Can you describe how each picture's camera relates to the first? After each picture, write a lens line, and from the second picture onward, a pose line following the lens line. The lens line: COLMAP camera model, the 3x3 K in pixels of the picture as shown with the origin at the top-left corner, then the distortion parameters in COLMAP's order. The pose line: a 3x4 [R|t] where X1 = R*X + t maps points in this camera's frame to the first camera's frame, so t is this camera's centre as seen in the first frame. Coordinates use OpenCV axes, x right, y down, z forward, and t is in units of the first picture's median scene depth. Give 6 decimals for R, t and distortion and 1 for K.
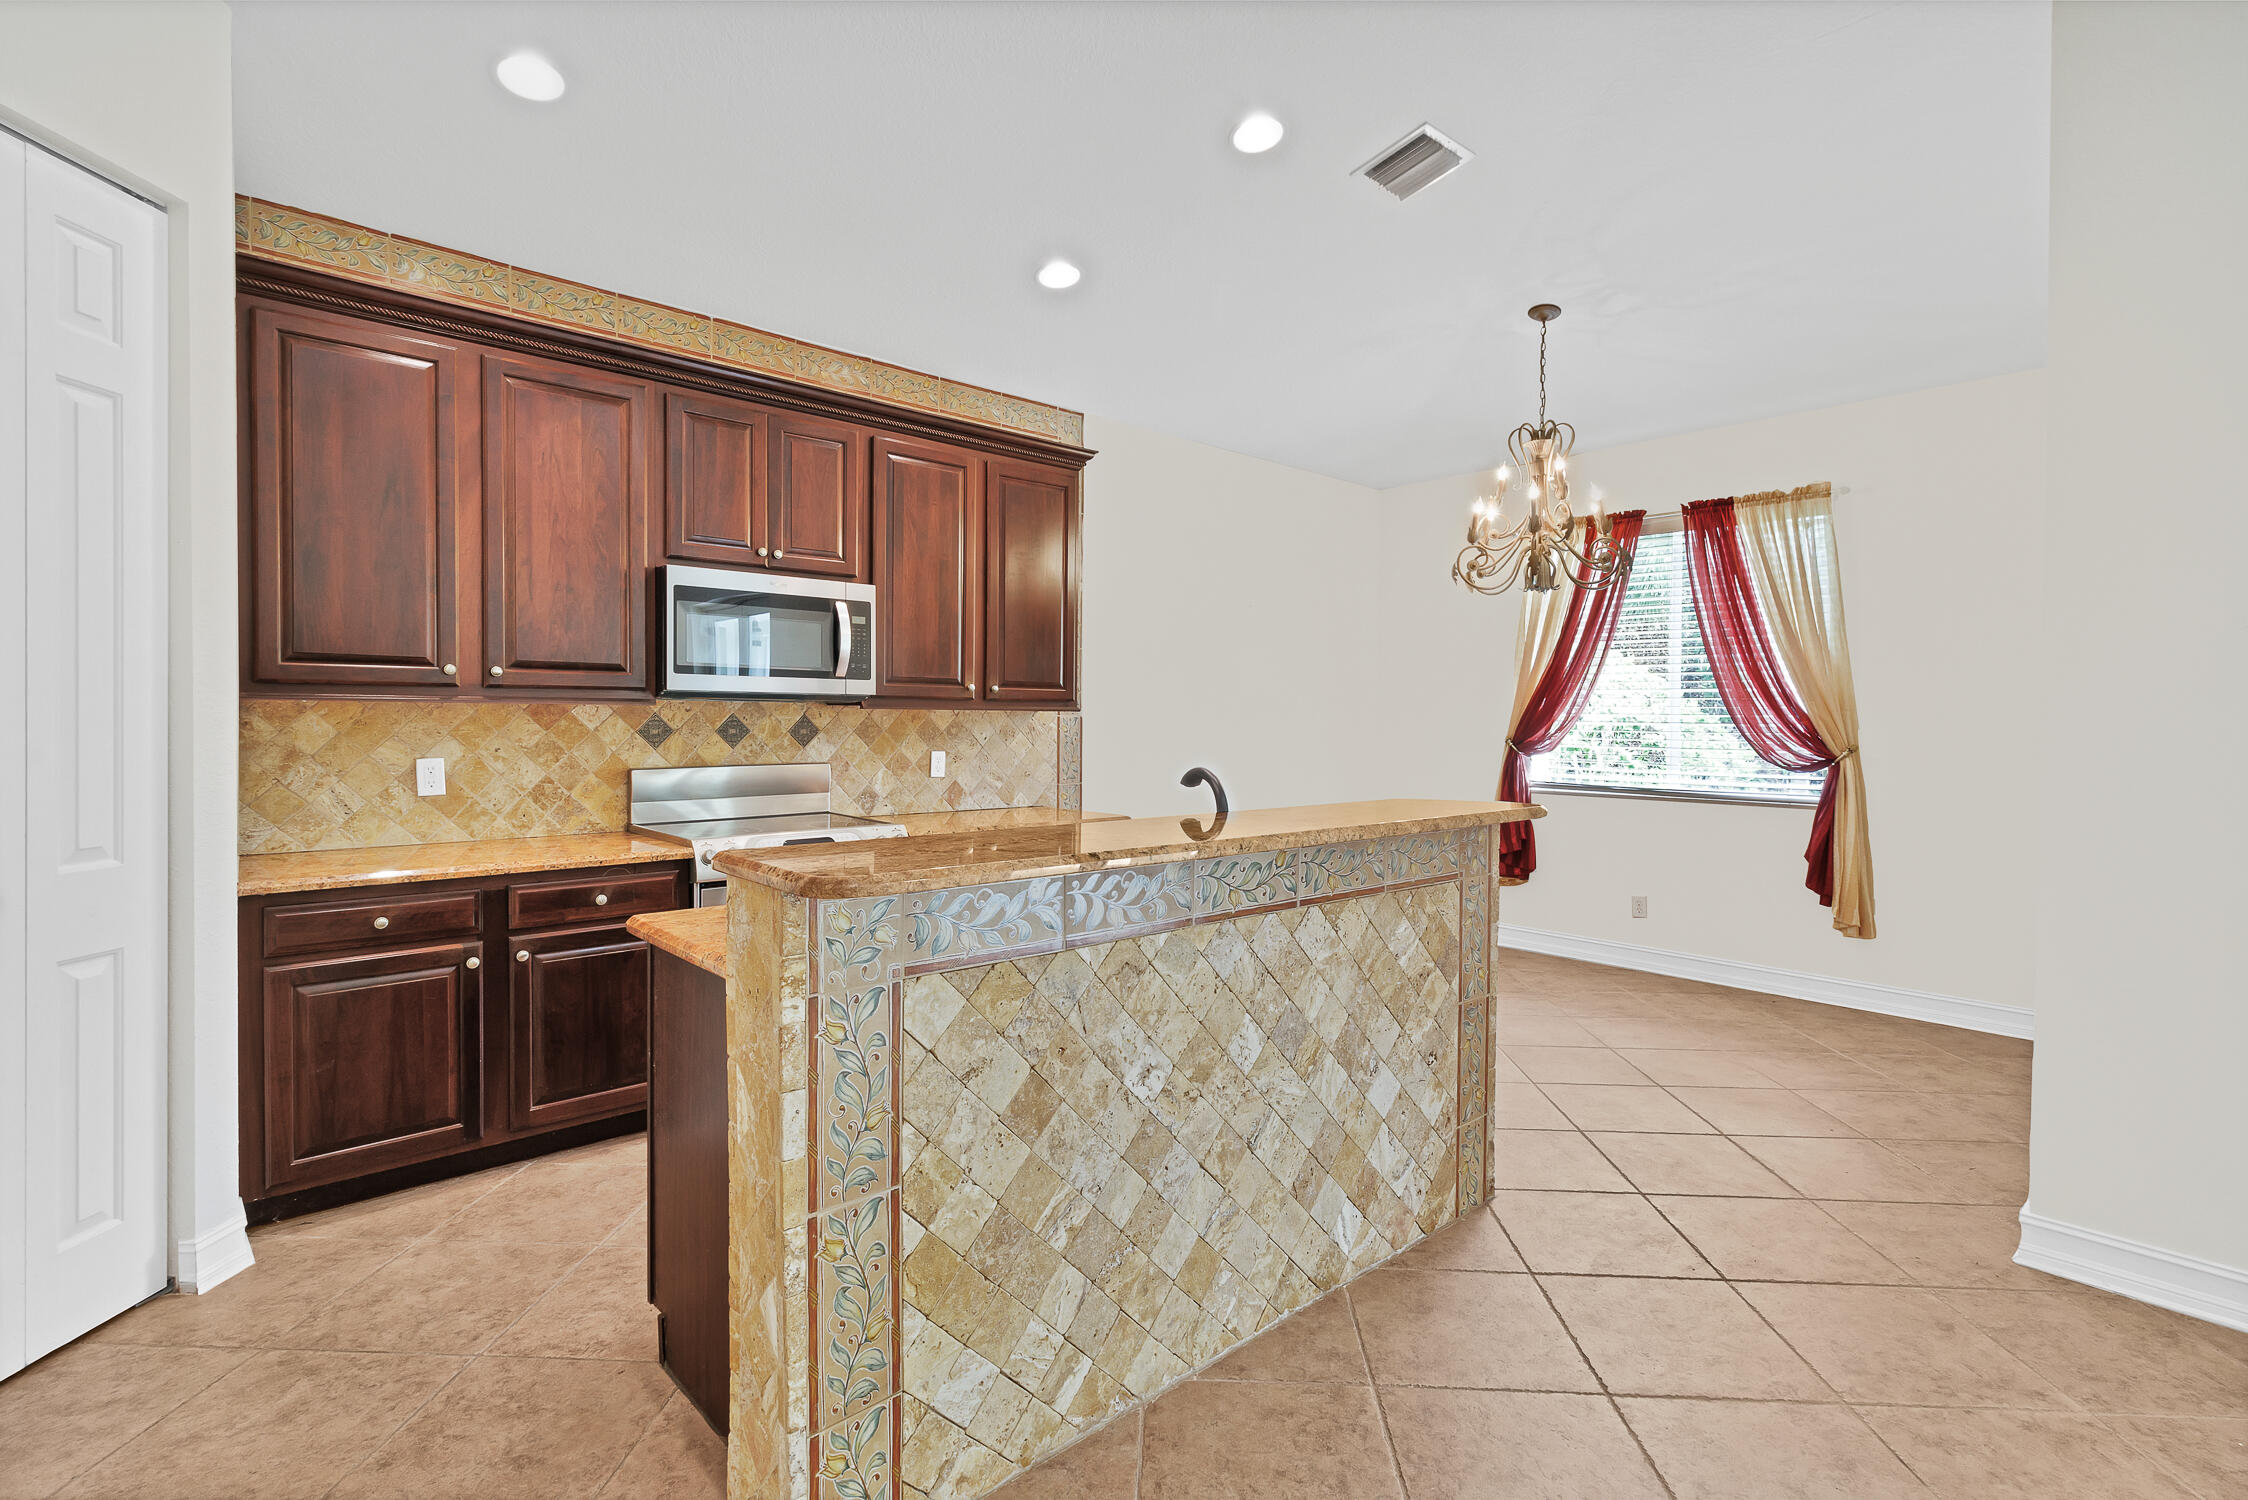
lens RADIAL K [[1060.7, 0, 1128.9], [0, 1060.7, 732.7], [0, 0, 1]] dist [-0.000305, -0.000602]
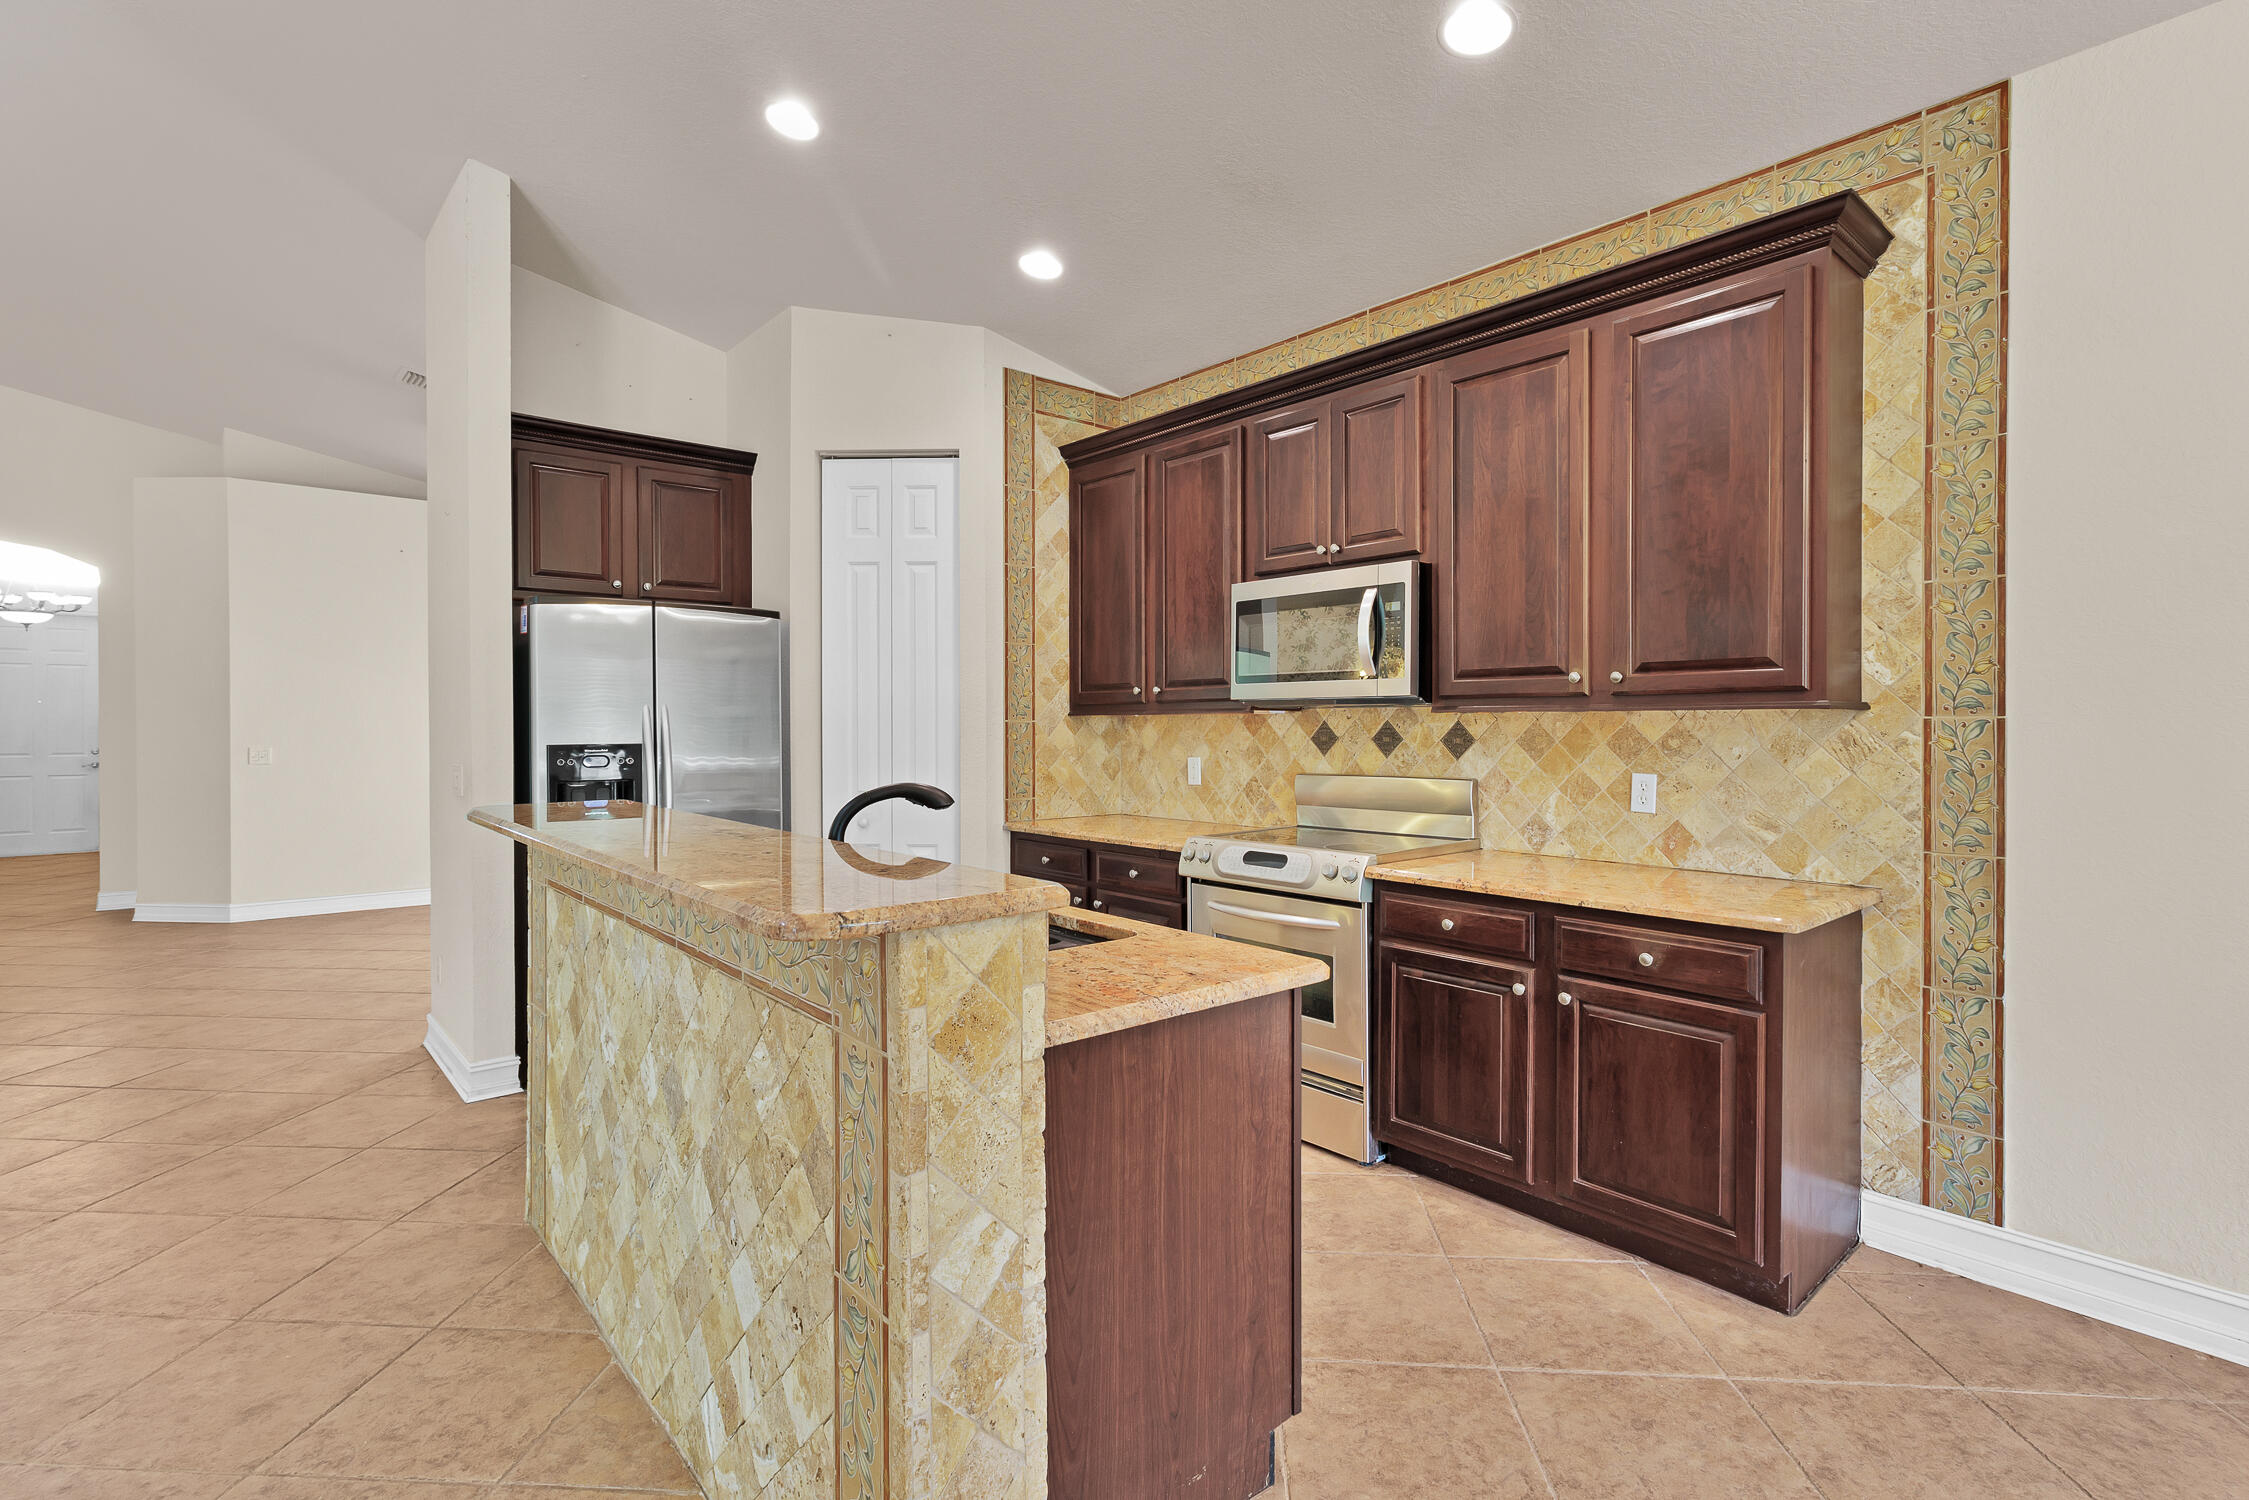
lens RADIAL K [[1061.2, 0, 1129.4], [0, 1061.2, 732.7], [0, 0, 1]] dist [-0.000305, -0.000602]
pose [[-0.027845, -0.000149, -0.999612, 0.465092], [-0.013528, 0.999908, 0.000228, -0.003673], [0.999521, 0.013530, -0.027844, 0.656613]]
